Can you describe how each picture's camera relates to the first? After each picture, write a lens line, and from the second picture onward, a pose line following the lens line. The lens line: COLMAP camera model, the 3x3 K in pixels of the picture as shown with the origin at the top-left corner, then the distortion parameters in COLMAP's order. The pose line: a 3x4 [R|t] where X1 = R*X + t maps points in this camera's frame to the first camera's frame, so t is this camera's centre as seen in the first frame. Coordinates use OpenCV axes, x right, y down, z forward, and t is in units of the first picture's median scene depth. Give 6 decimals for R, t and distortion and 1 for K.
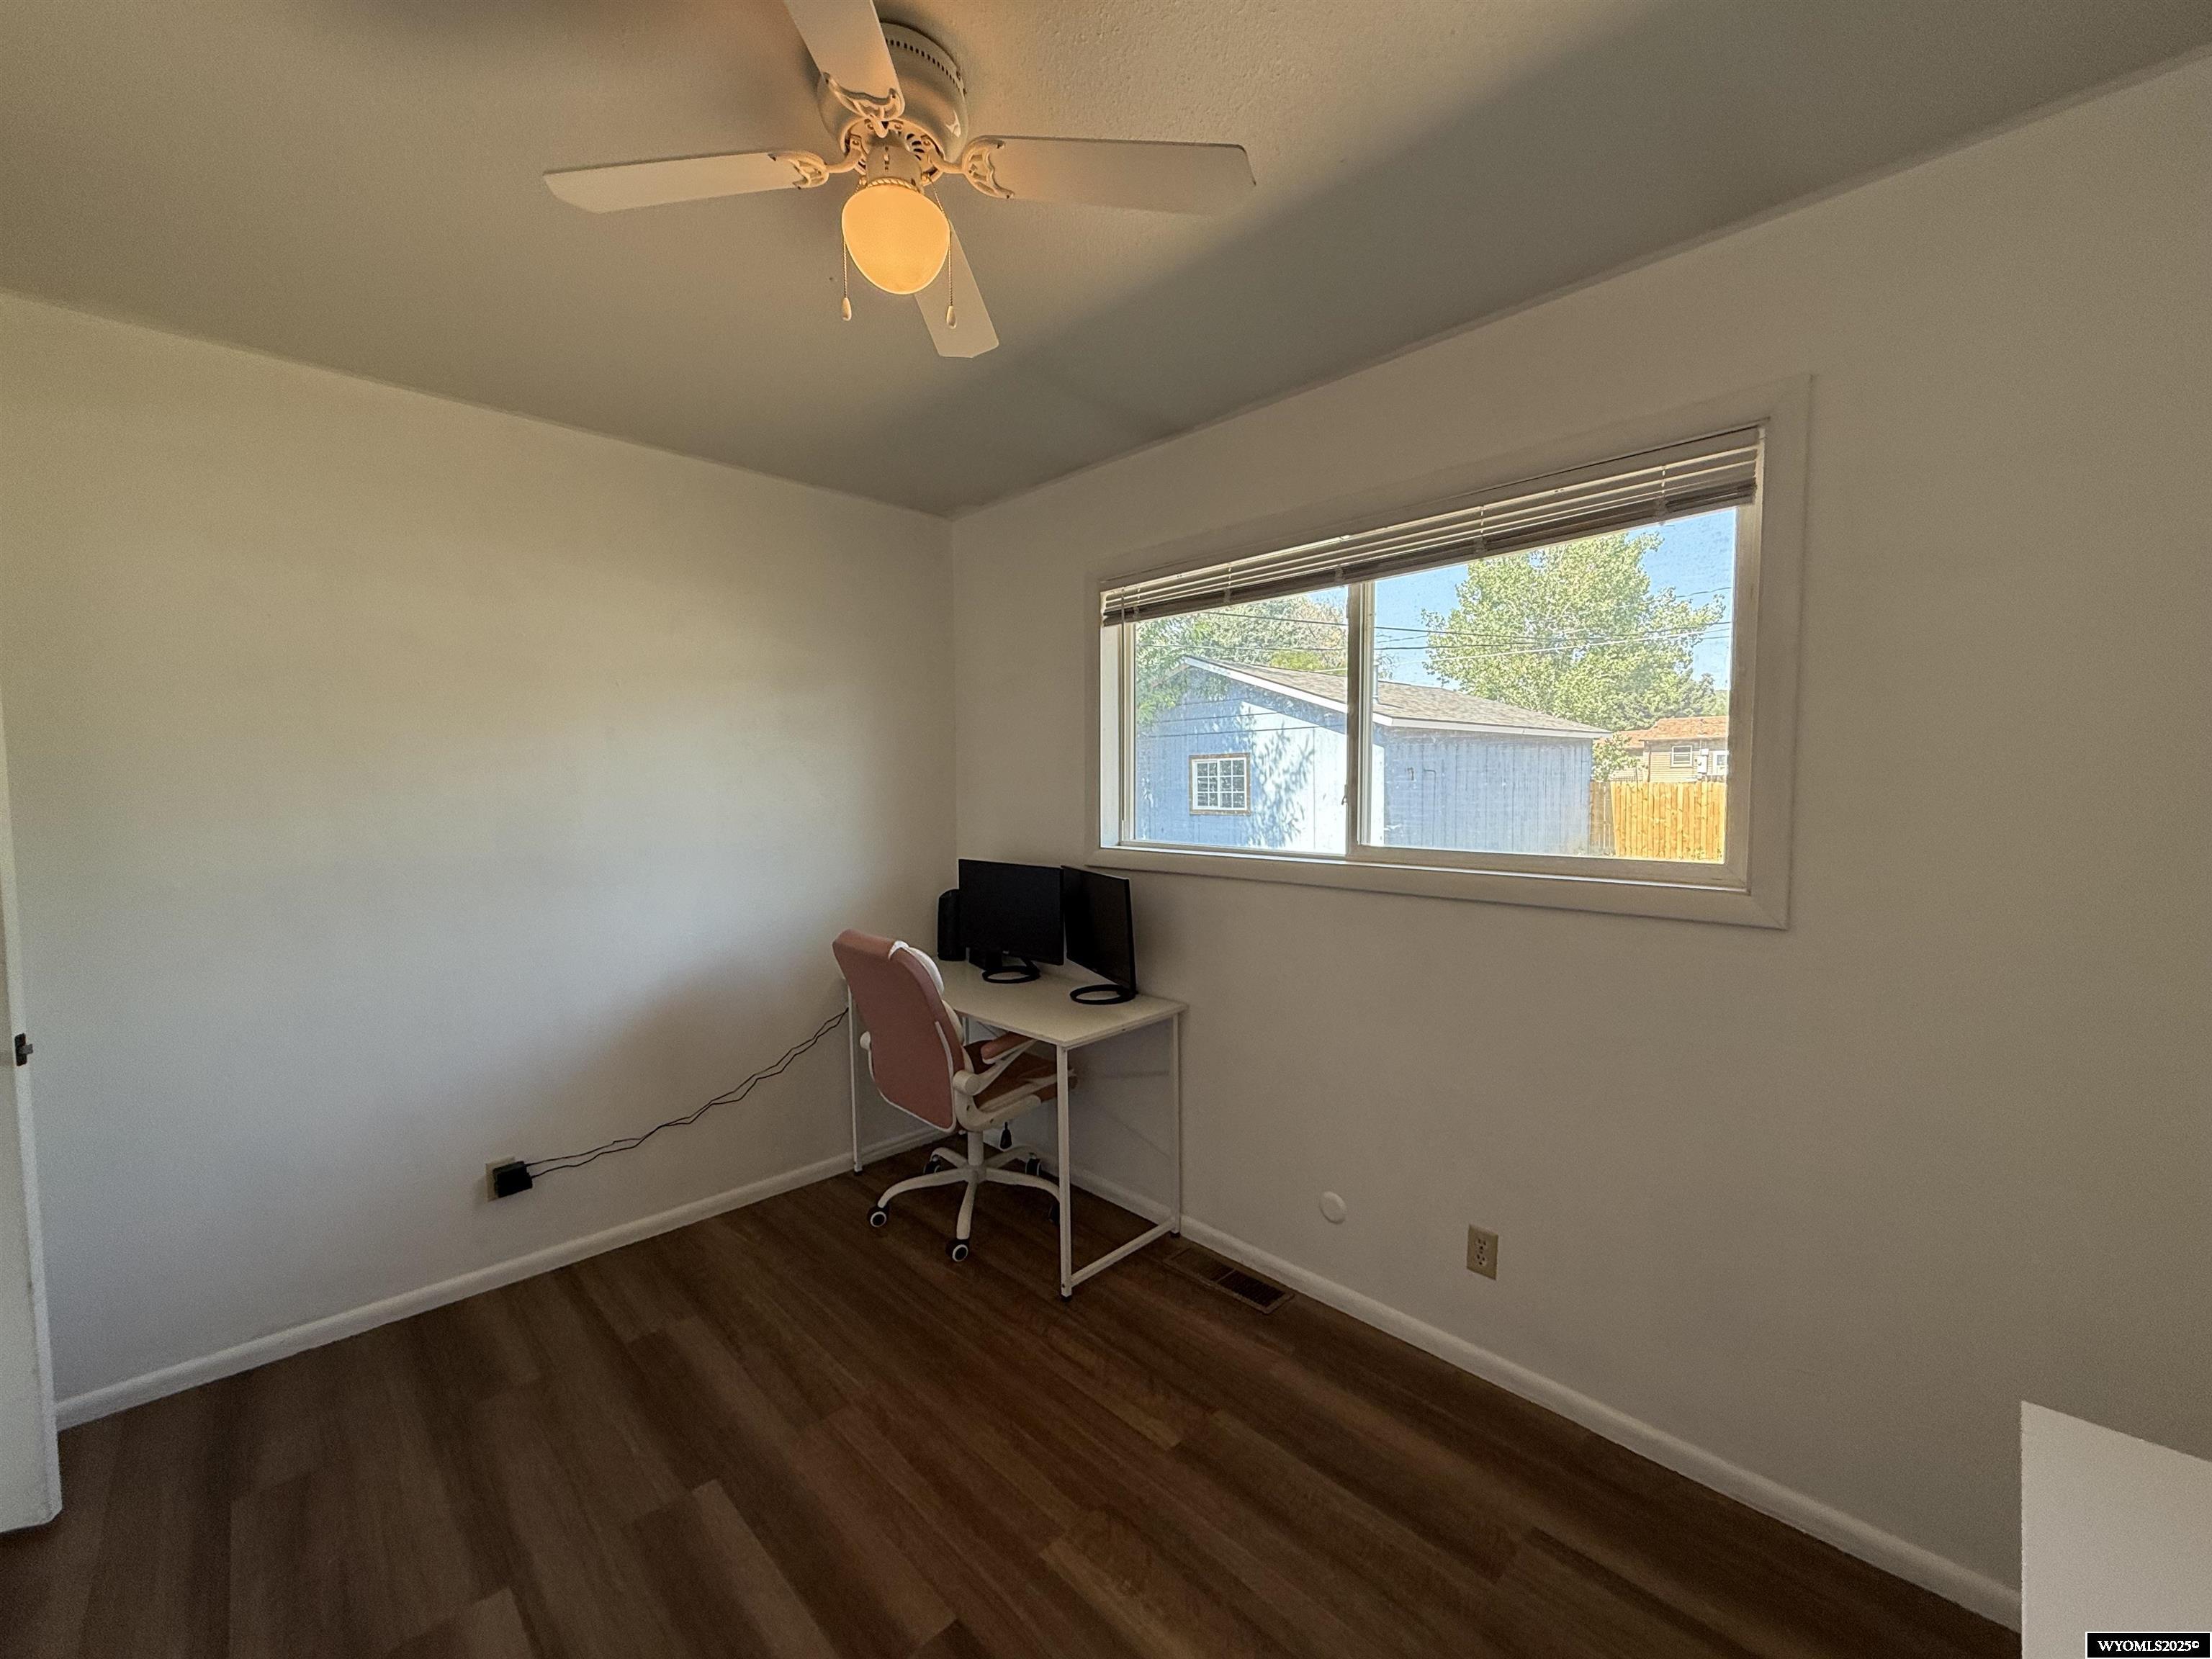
lens RADIAL K [[890.1, 0, 1106.9], [0, 890.1, 839.0], [0, 0, 1]] dist [-0.001167, -0.000410]
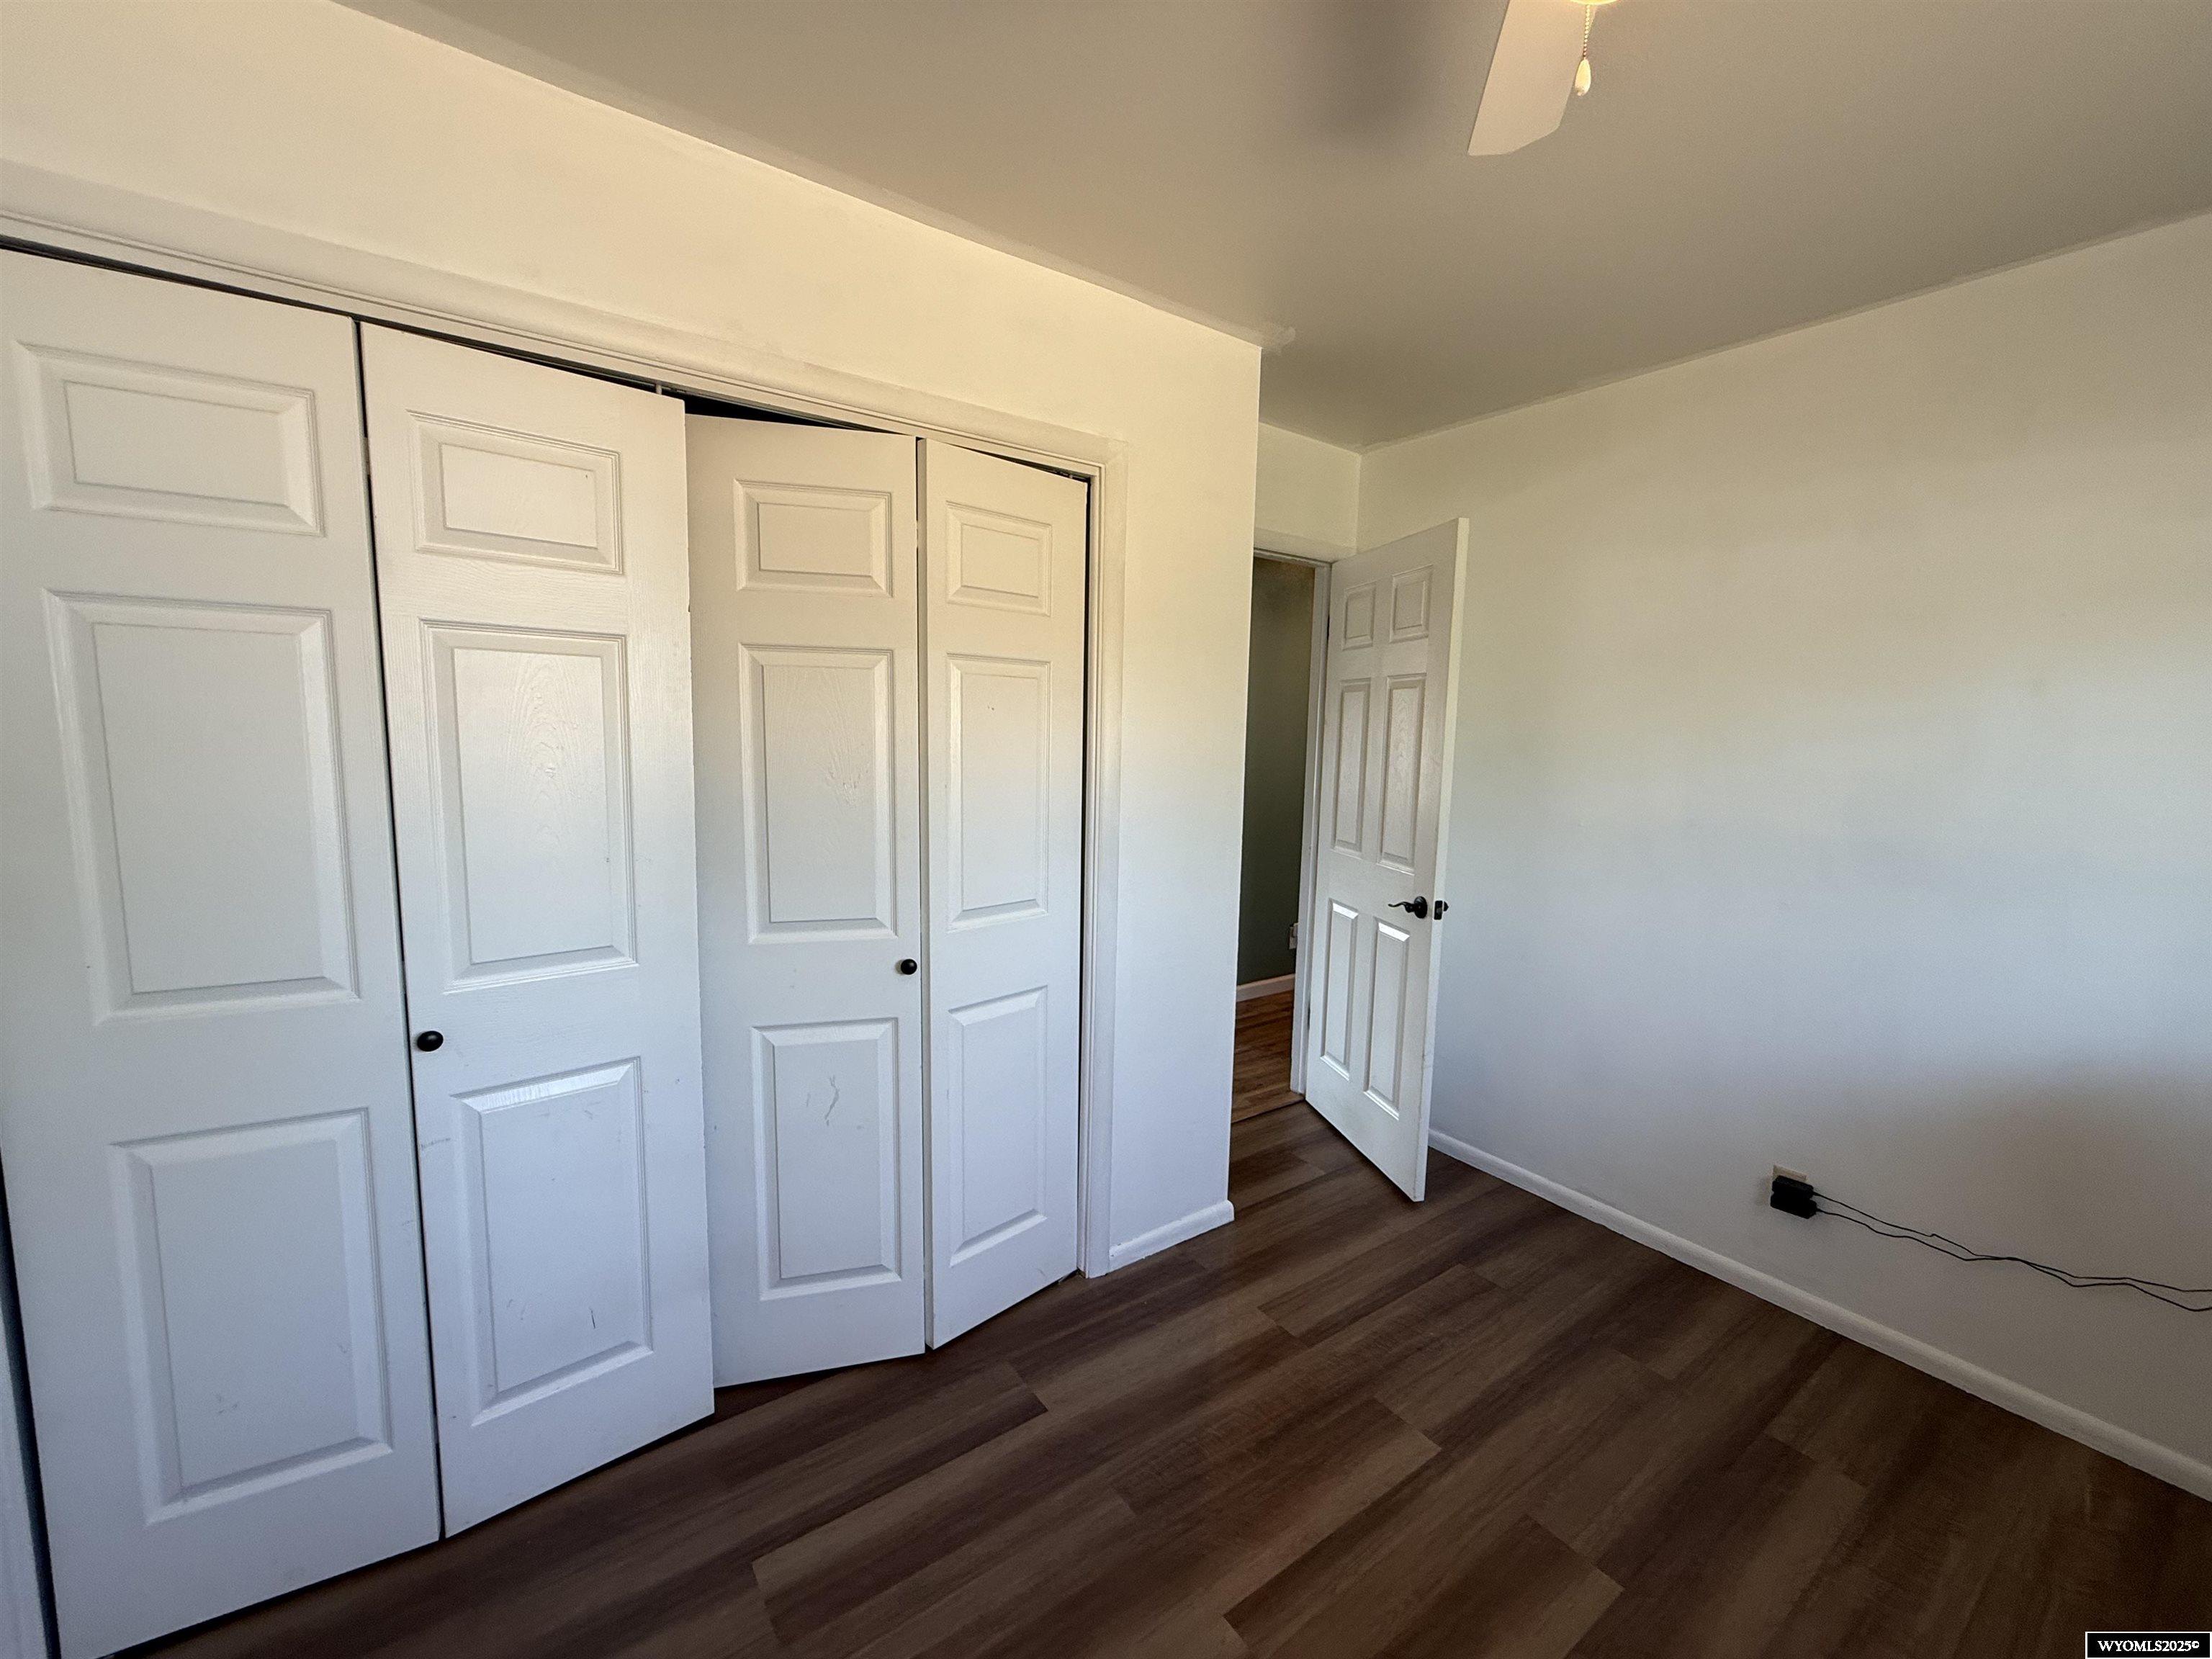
lens RADIAL K [[890.1, 0, 1099.6], [0, 890.1, 830.8], [0, 0, 1]] dist [-0.001167, -0.000410]
pose [[-0.153836, 0.120255, -0.980751, 0.330698], [-0.082633, 0.987524, 0.134047, -0.052189], [0.984635, 0.101664, -0.141979, 0.496989]]
